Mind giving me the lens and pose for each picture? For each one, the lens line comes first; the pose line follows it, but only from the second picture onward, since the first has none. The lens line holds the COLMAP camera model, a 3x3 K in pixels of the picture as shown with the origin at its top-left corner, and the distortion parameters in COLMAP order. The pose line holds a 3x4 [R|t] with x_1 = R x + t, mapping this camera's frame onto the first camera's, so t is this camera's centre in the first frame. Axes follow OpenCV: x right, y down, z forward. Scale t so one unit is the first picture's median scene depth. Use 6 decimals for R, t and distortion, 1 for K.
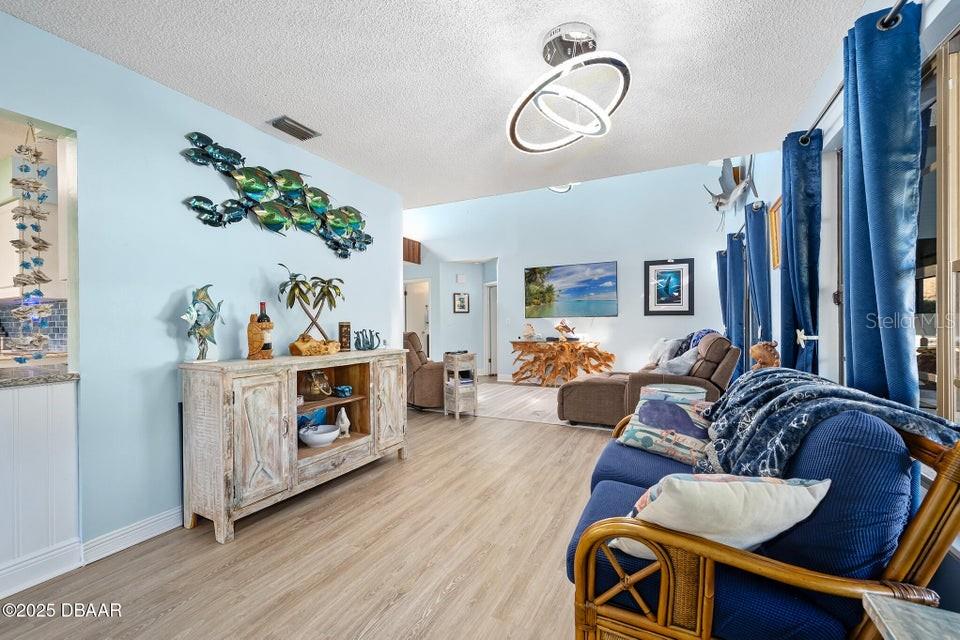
lens RADIAL K [[383.3, 0, 480.0], [0, 383.3, 320.0], [0, 0, 1]] dist [0.000735, 0.000023]
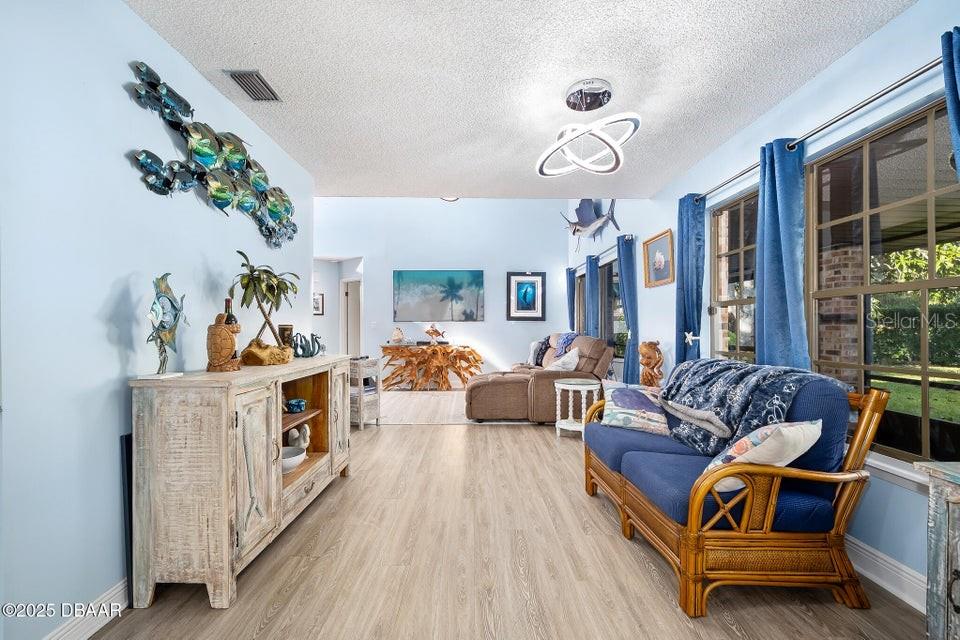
lens RADIAL K [[396.2, 0, 471.7], [0, 396.2, 321.9], [0, 0, 1]] dist [0.000504, -0.000010]
pose [[0.893966, 0.010443, 0.448012, -0.430688], [-0.008071, 0.999941, -0.007204, 0.002941], [-0.448061, 0.002824, 0.893998, 0.040194]]
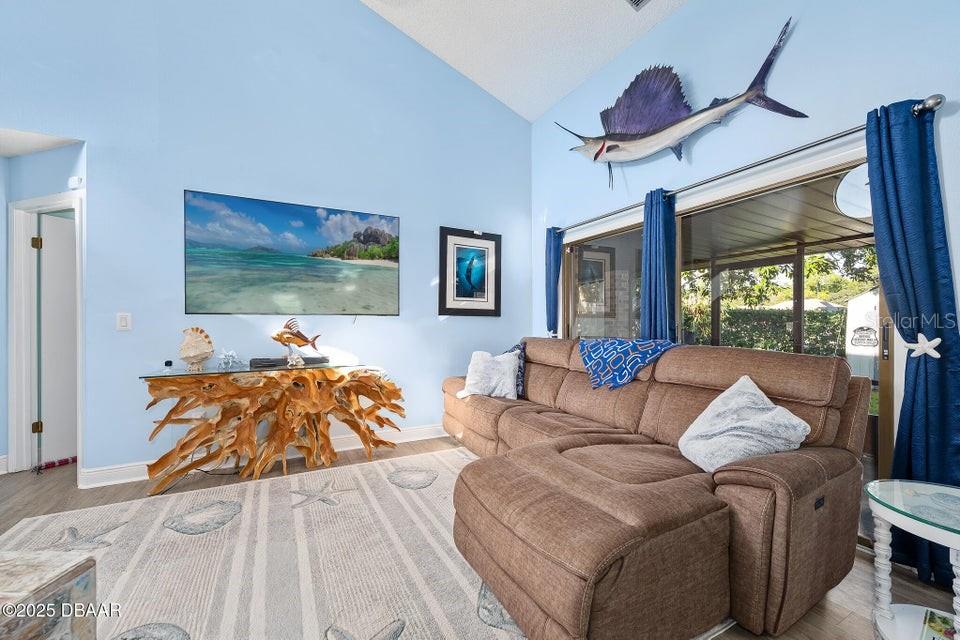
lens RADIAL K [[376.3, 0, 478.3], [0, 376.3, 326.0], [0, 0, 1]] dist [-0.002331, -0.000288]
pose [[0.586819, 0.003879, 0.809708, -0.057130], [-0.012219, 0.999917, 0.004065, 0.007078], [-0.809626, -0.012280, 0.586818, 1.442422]]
